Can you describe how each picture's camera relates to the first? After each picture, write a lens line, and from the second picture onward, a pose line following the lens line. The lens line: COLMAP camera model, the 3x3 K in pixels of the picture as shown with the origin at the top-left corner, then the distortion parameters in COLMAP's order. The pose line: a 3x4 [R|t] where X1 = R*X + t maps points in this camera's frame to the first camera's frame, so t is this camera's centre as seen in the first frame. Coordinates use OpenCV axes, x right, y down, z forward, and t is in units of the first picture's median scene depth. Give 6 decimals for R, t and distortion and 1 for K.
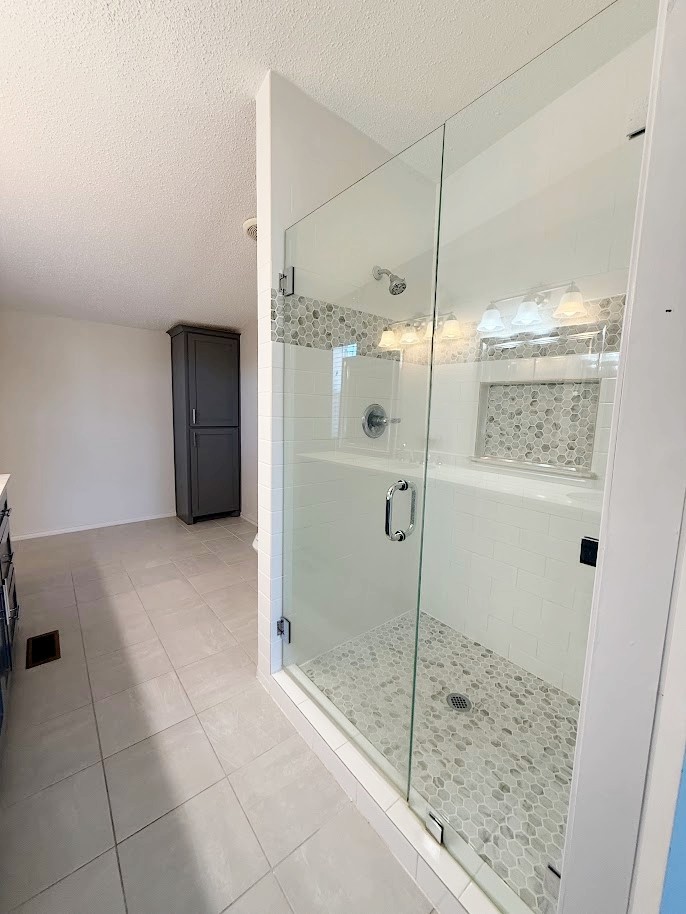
lens RADIAL K [[362.6, 0, 342.6], [0, 362.6, 453.1], [0, 0, 1]] dist [0.000067, -0.000178]
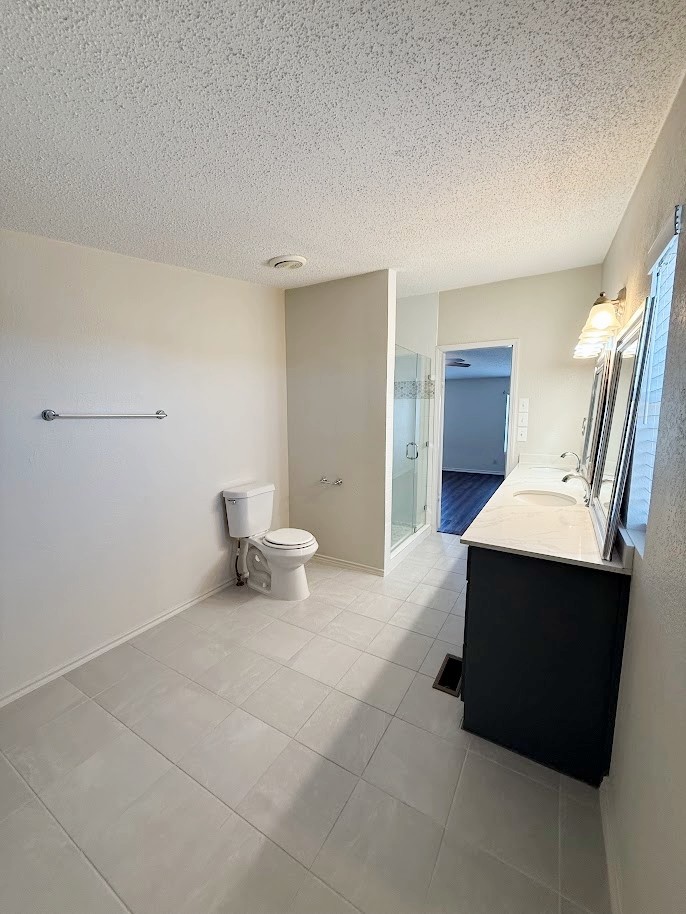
lens RADIAL K [[362.6, 0, 342.6], [0, 362.6, 453.1], [0, 0, 1]] dist [0.000067, -0.000178]
pose [[-0.338444, -0.142606, 0.930118, -1.643890], [0.097618, 0.977796, 0.185436, -0.309344], [-0.935910, 0.153555, -0.317008, 1.570043]]
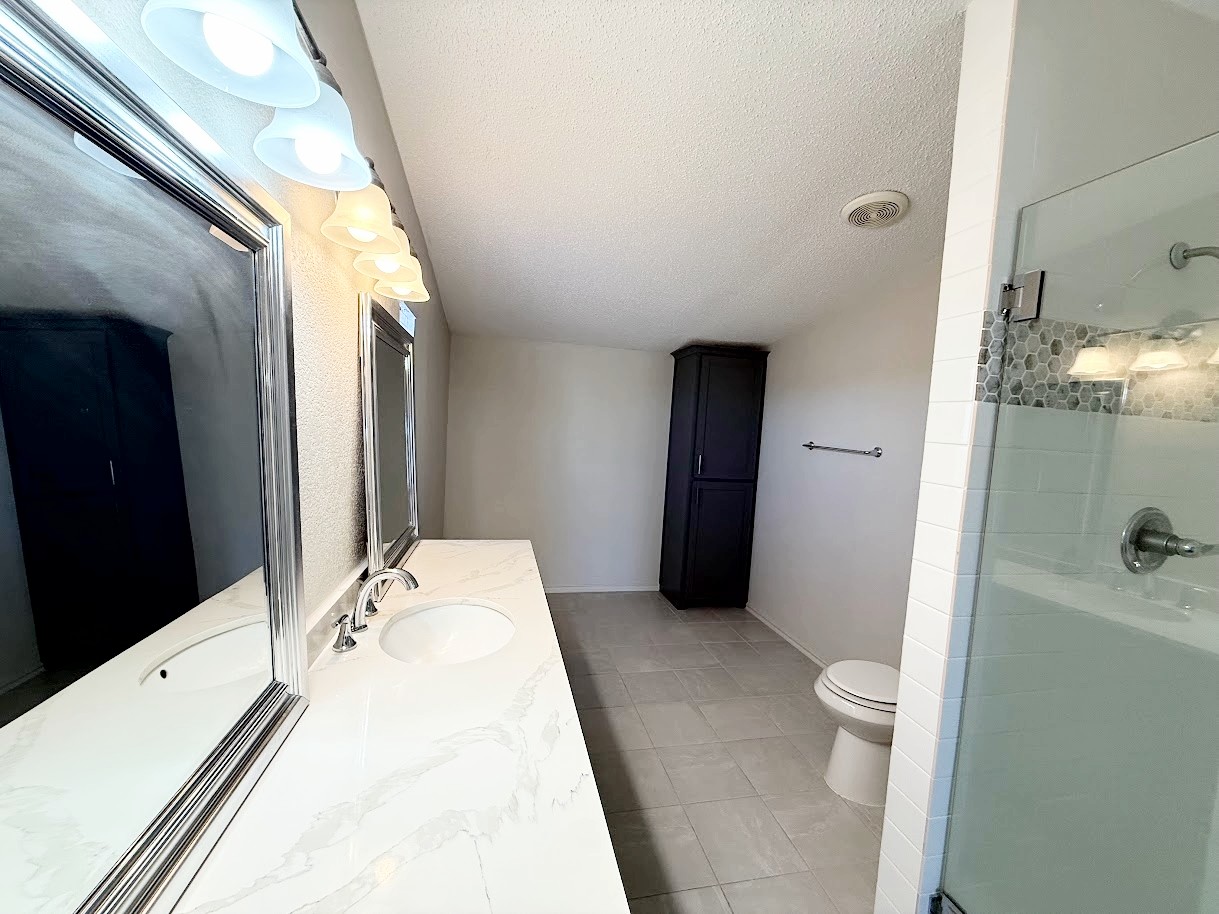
lens RADIAL K [[483.6, 0, 607.8], [0, 483.6, 455.6], [0, 0, 1]] dist [0.000067, -0.000178]
pose [[0.894772, 0.055152, -0.443104, -0.290404], [-0.087935, 0.994674, -0.053767, -0.103819], [0.437779, 0.087074, 0.894856, 0.060891]]
